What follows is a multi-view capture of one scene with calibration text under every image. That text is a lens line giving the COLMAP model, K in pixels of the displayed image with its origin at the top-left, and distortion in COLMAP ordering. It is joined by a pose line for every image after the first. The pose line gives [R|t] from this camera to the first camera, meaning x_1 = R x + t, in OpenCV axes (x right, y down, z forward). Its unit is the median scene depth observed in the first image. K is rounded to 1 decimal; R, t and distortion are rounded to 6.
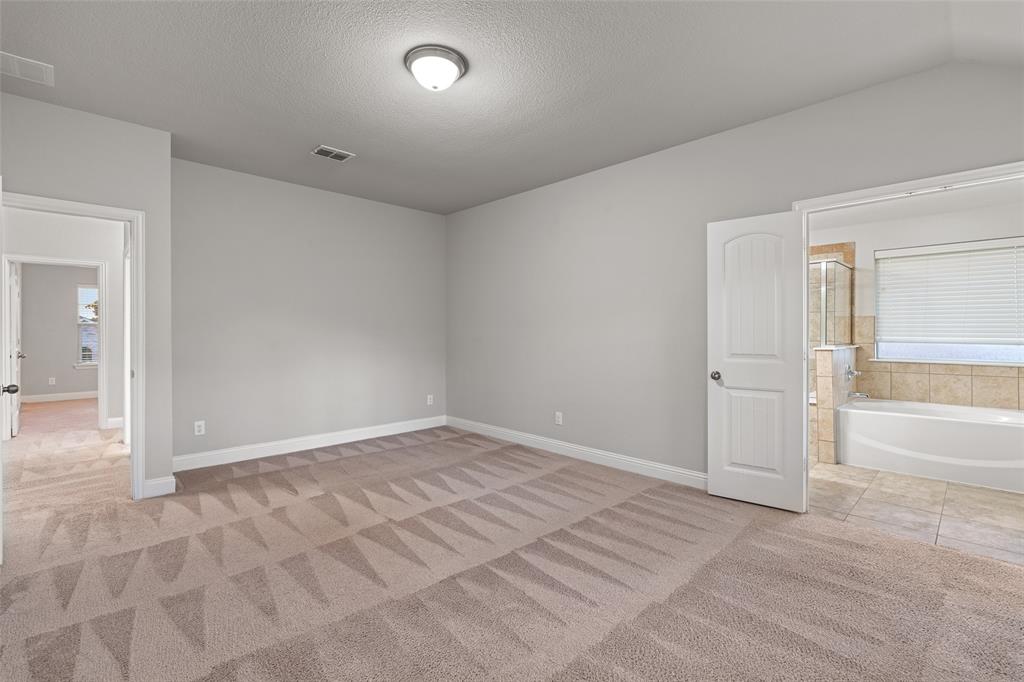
lens RADIAL K [[458.5, 0, 511.9], [0, 458.5, 332.2], [0, 0, 1]] dist [-0.005166, 0.001290]
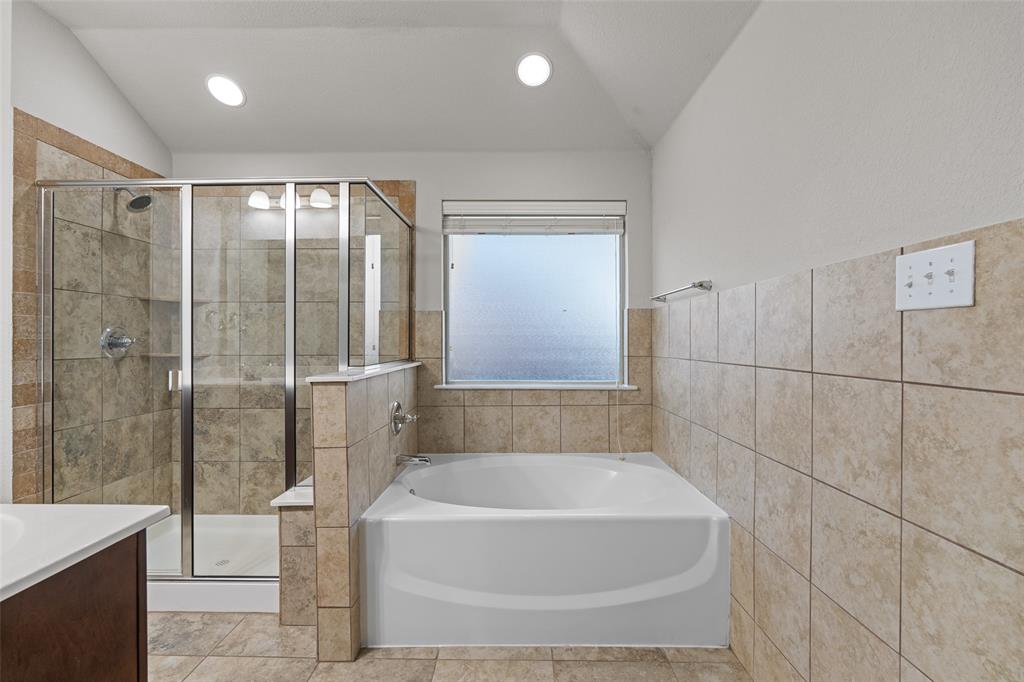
lens RADIAL K [[458.5, 0, 519.4], [0, 458.5, 341.0], [0, 0, 1]] dist [-0.005166, 0.001290]
pose [[0.701770, 0.000185, 0.712403, 0.453694], [-0.000539, 1.000000, 0.000271, 0.002379], [-0.712403, -0.000574, 0.701770, 0.529185]]
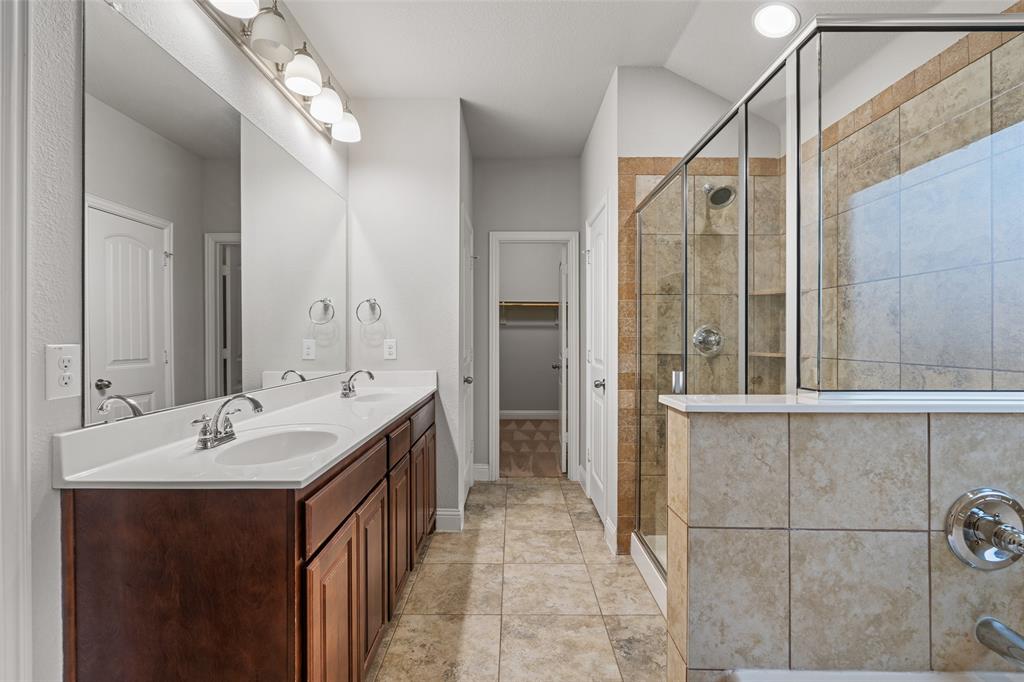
lens RADIAL K [[458.5, 0, 519.4], [0, 458.5, 335.9], [0, 0, 1]] dist [-0.005166, 0.001290]
pose [[0.707429, 0.001199, -0.706783, 0.707070], [-0.002639, 0.999996, -0.000945, 0.000533], [0.706779, 0.002534, 0.707430, 0.676035]]
